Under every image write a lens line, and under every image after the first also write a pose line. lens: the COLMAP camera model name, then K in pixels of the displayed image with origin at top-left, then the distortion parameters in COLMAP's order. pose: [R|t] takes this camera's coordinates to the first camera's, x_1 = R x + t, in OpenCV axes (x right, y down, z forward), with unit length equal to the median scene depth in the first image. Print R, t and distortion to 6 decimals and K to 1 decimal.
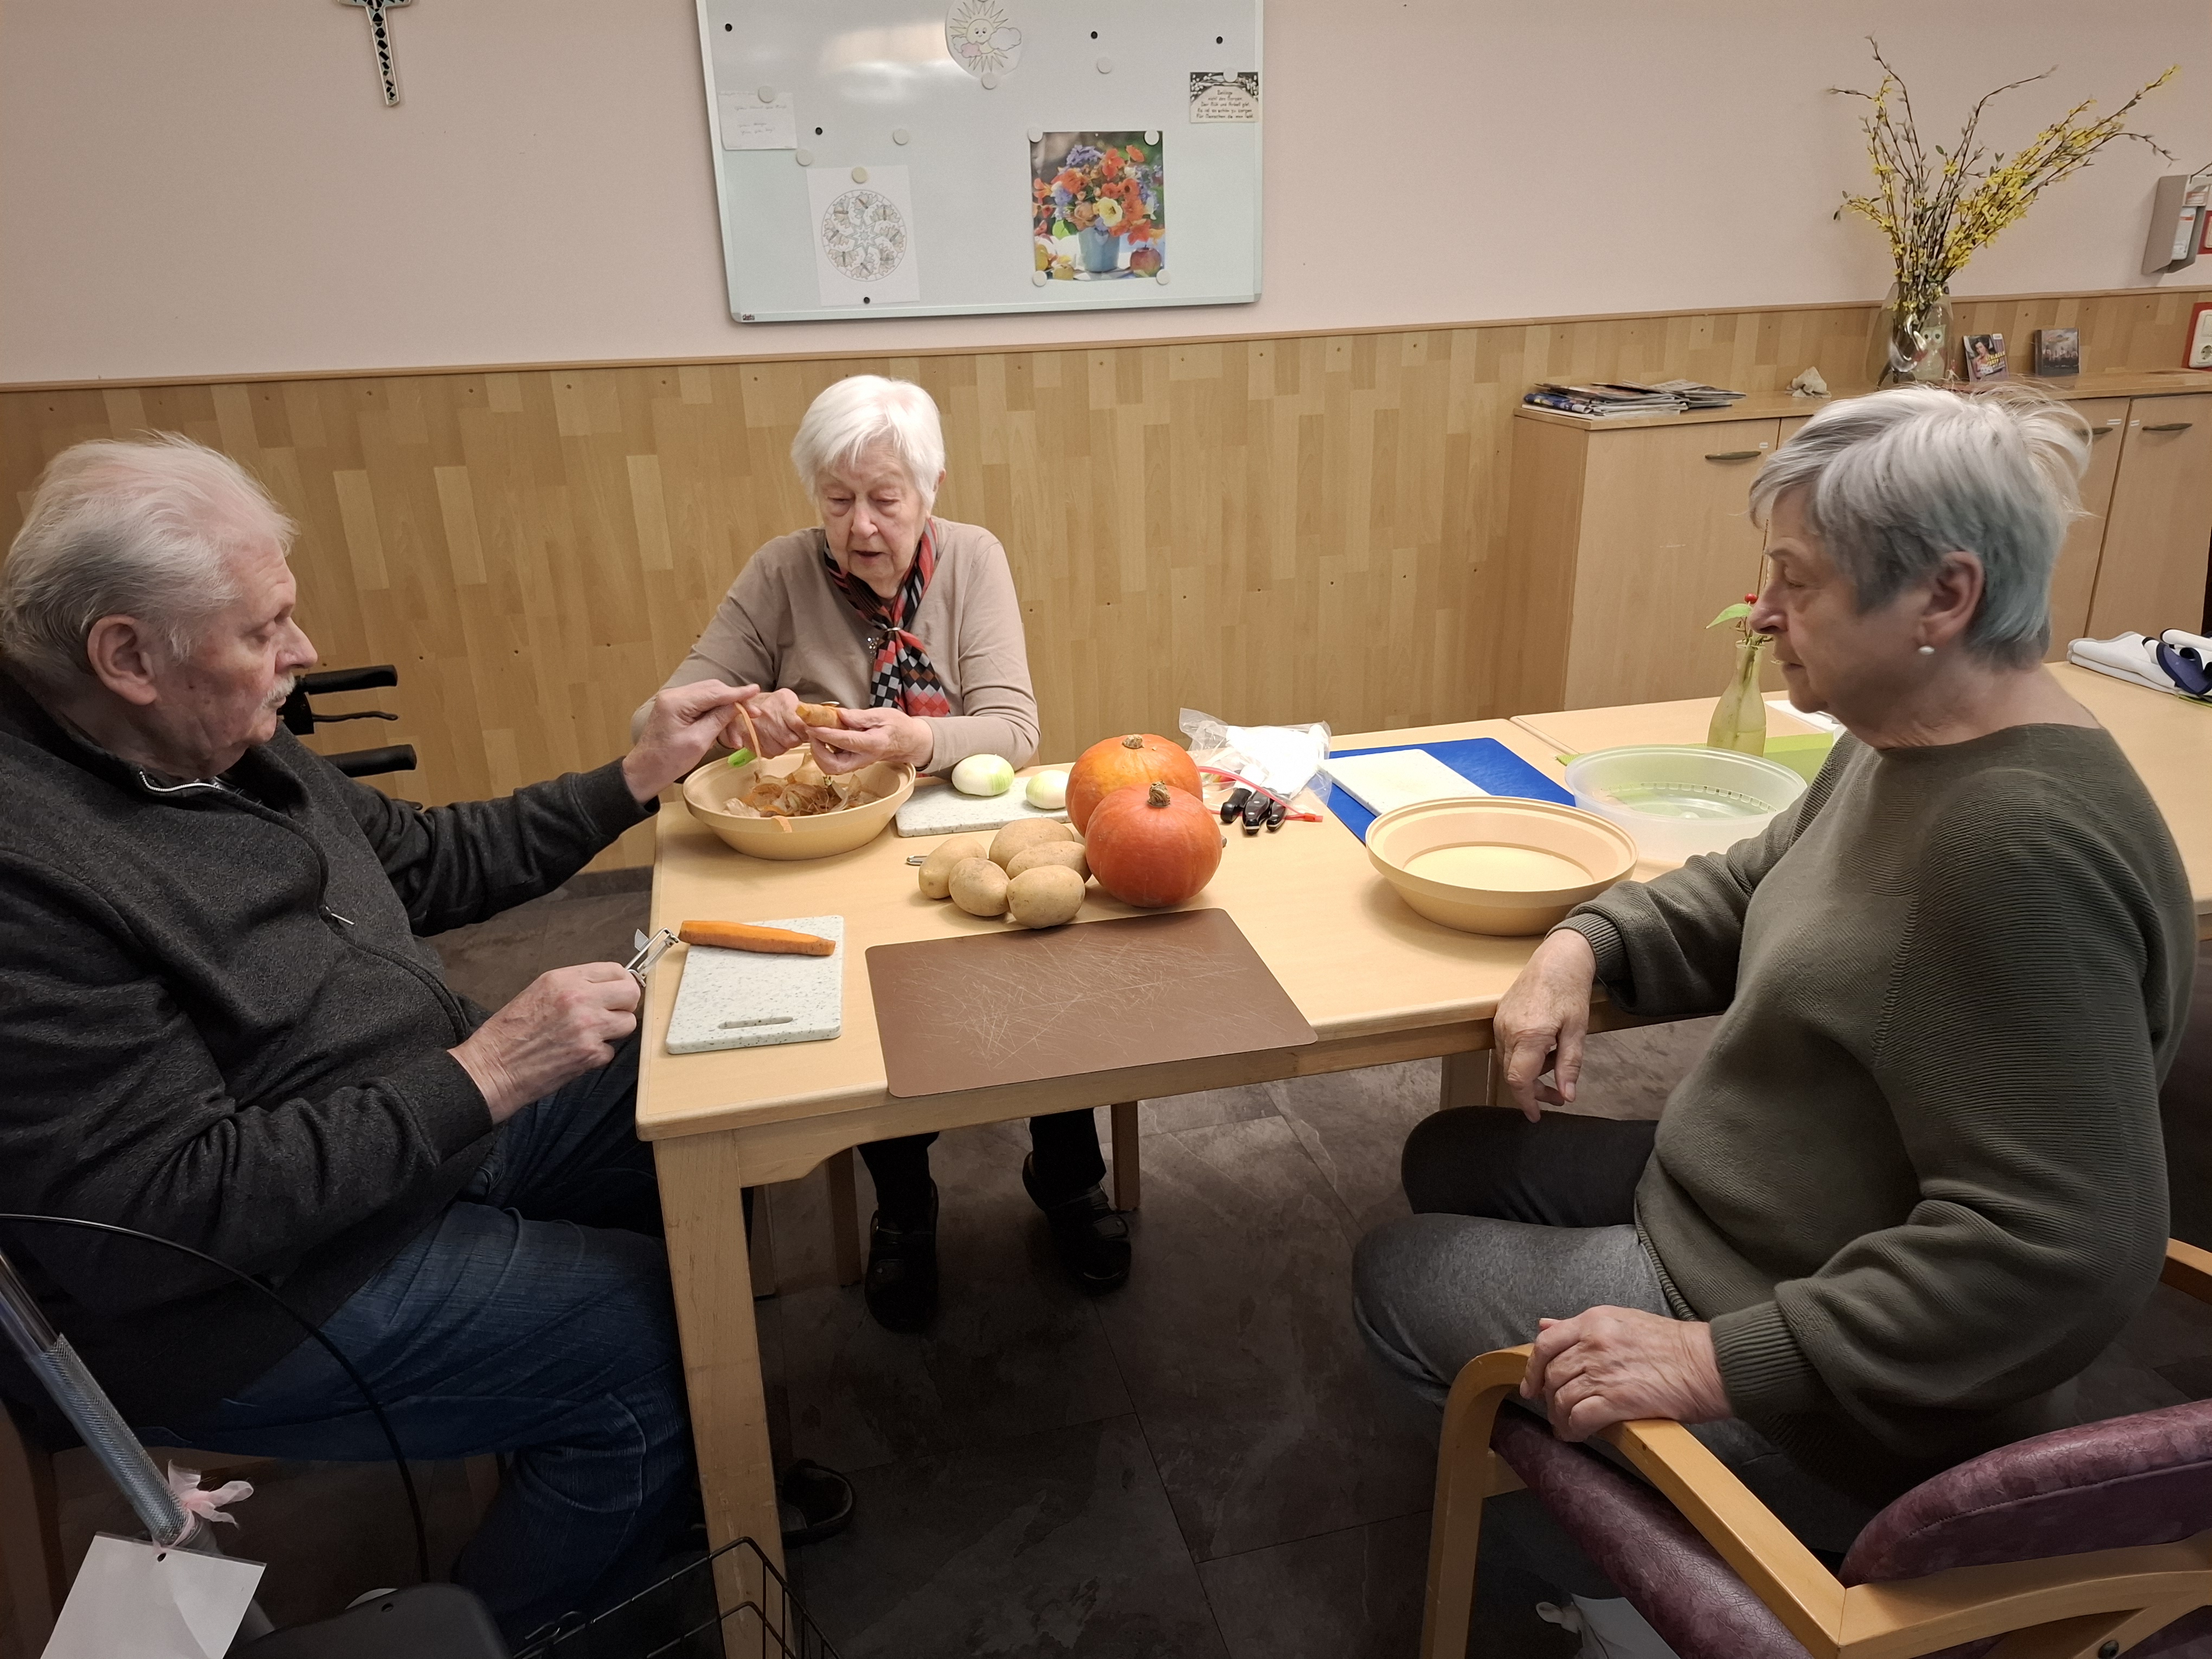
lens RADIAL K [[1561.8, 0, 1112.5], [0, 1561.8, 835.1], [0, 0, 1]] dist [0.005132, -0.028222]
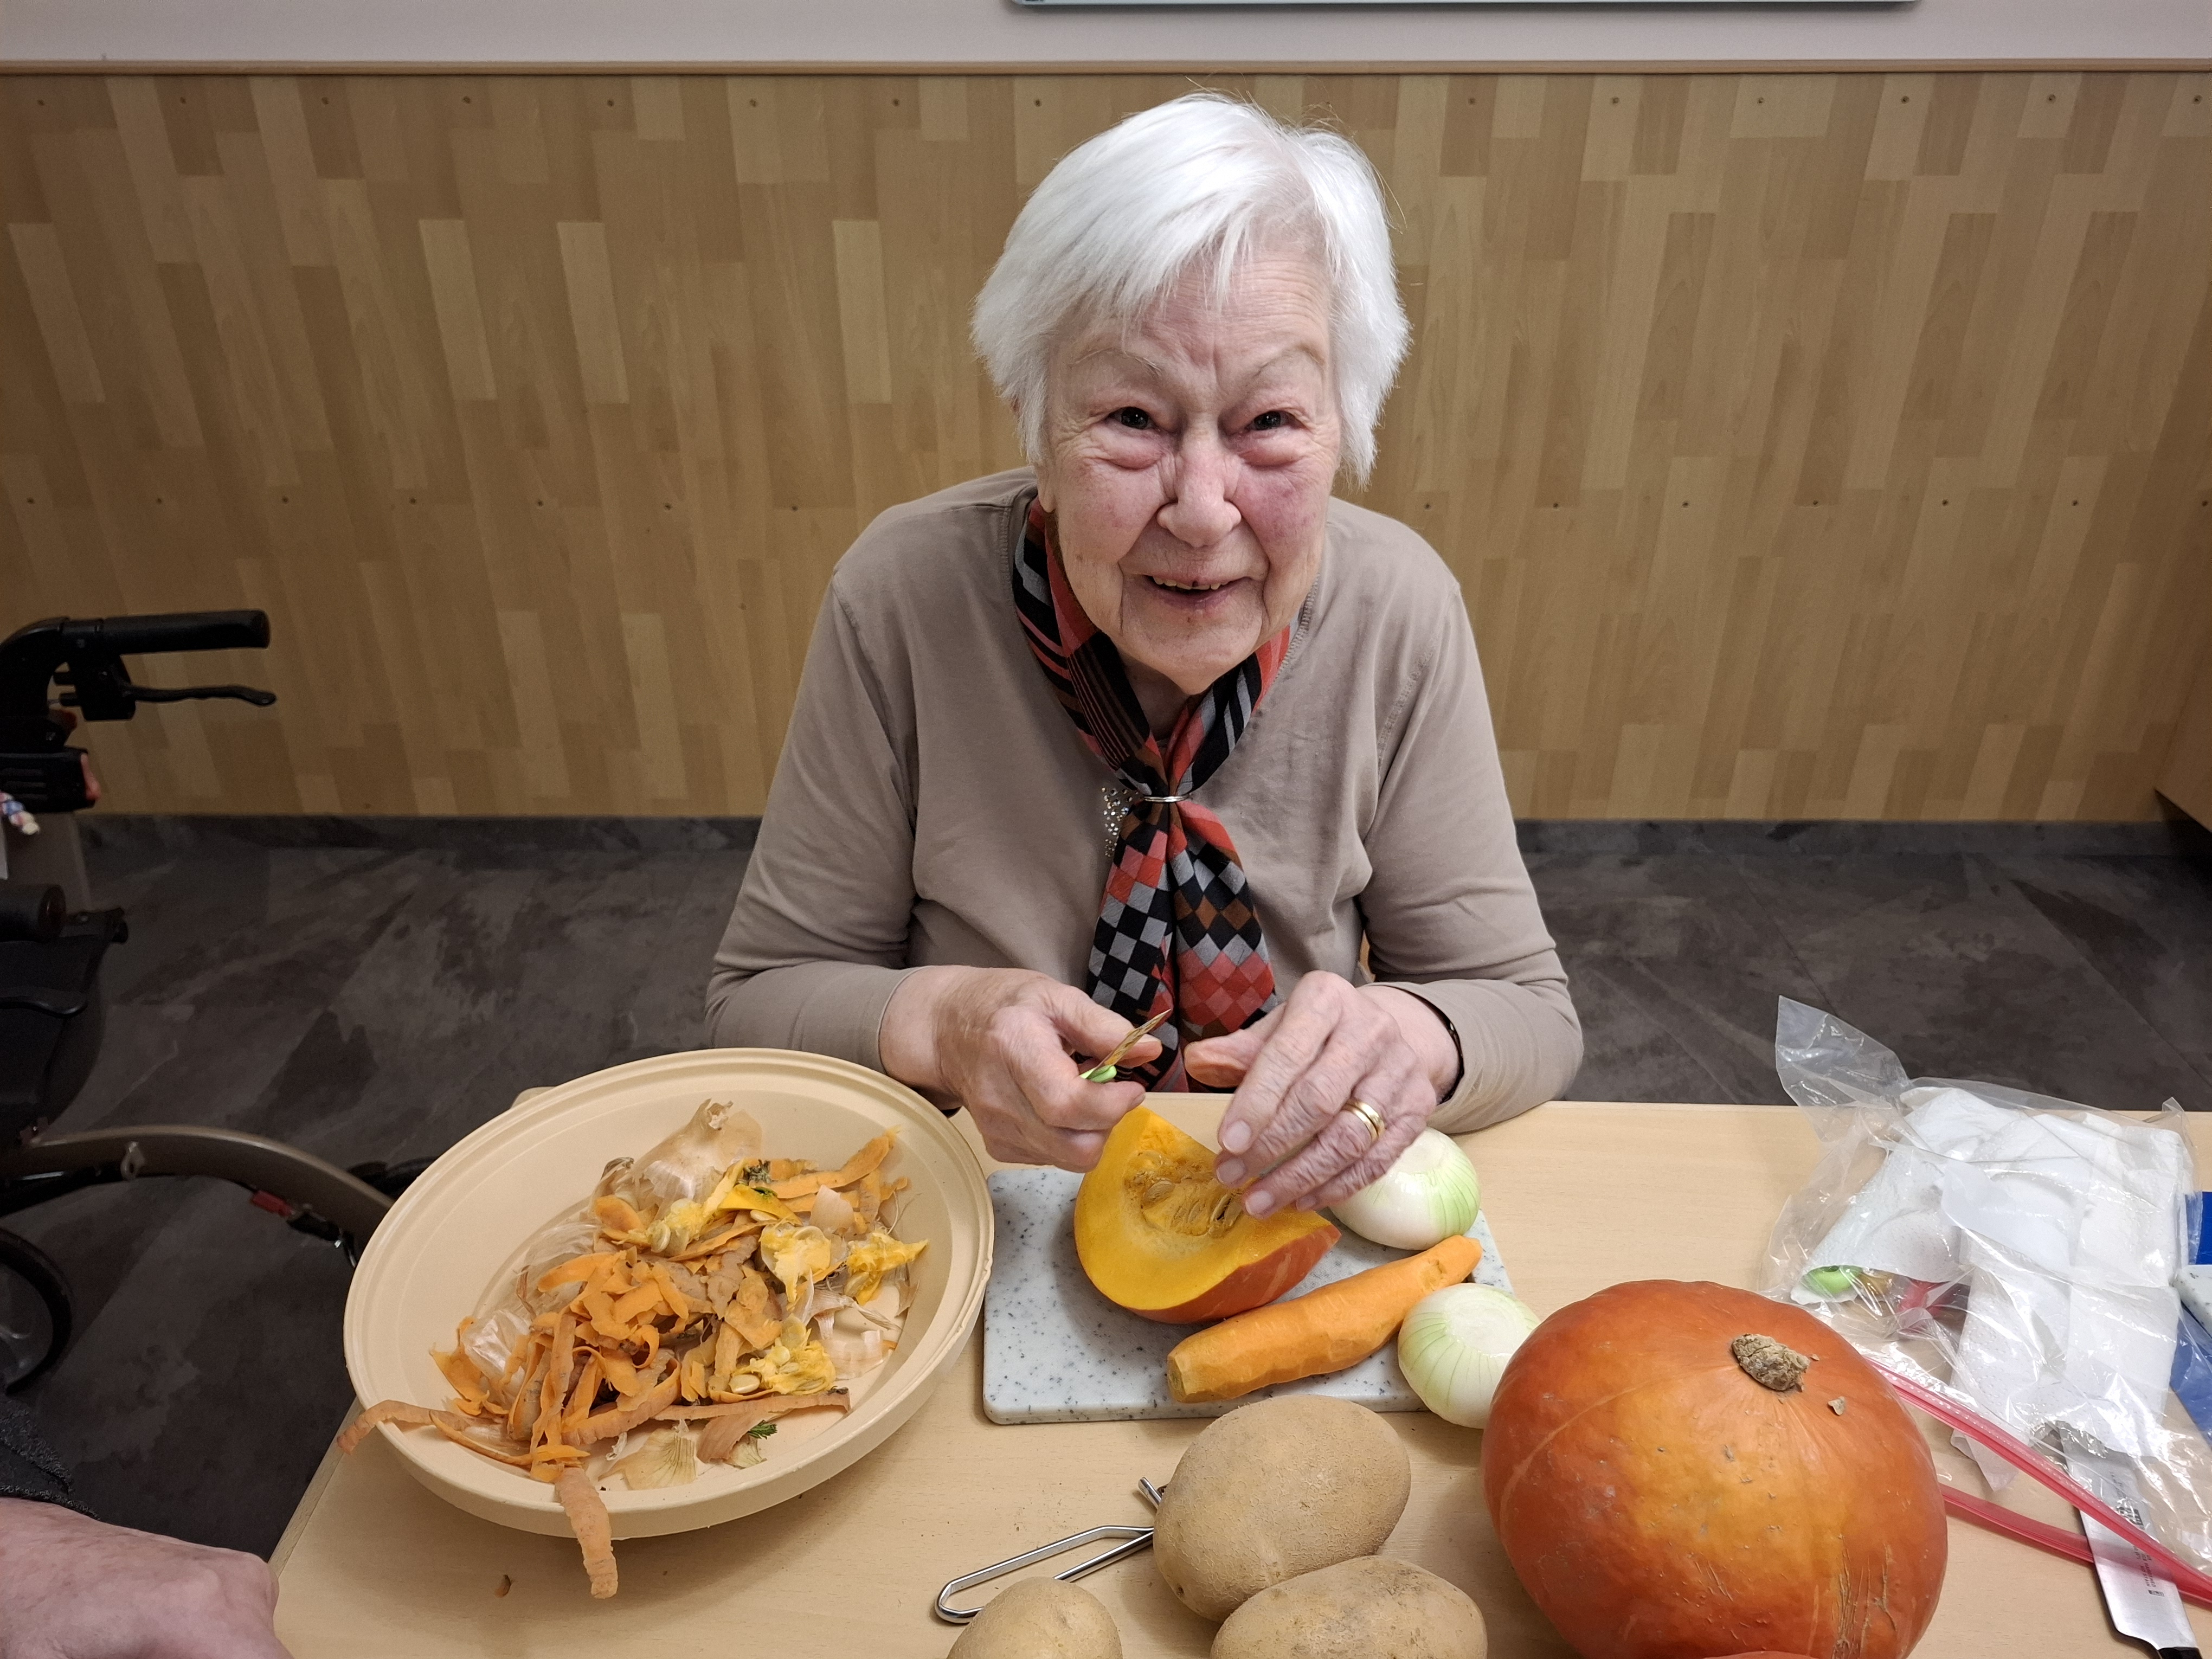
lens RADIAL K [[1561.8, 0, 1086.5], [0, 1561.8, 831.1], [0, 0, 1]] dist [0.005132, -0.028222]
pose [[0.970560, 0.137070, -0.198052, -0.047801], [-0.104625, 0.980572, 0.165928, -0.112627], [0.216948, -0.140322, 0.966045, 0.362847]]
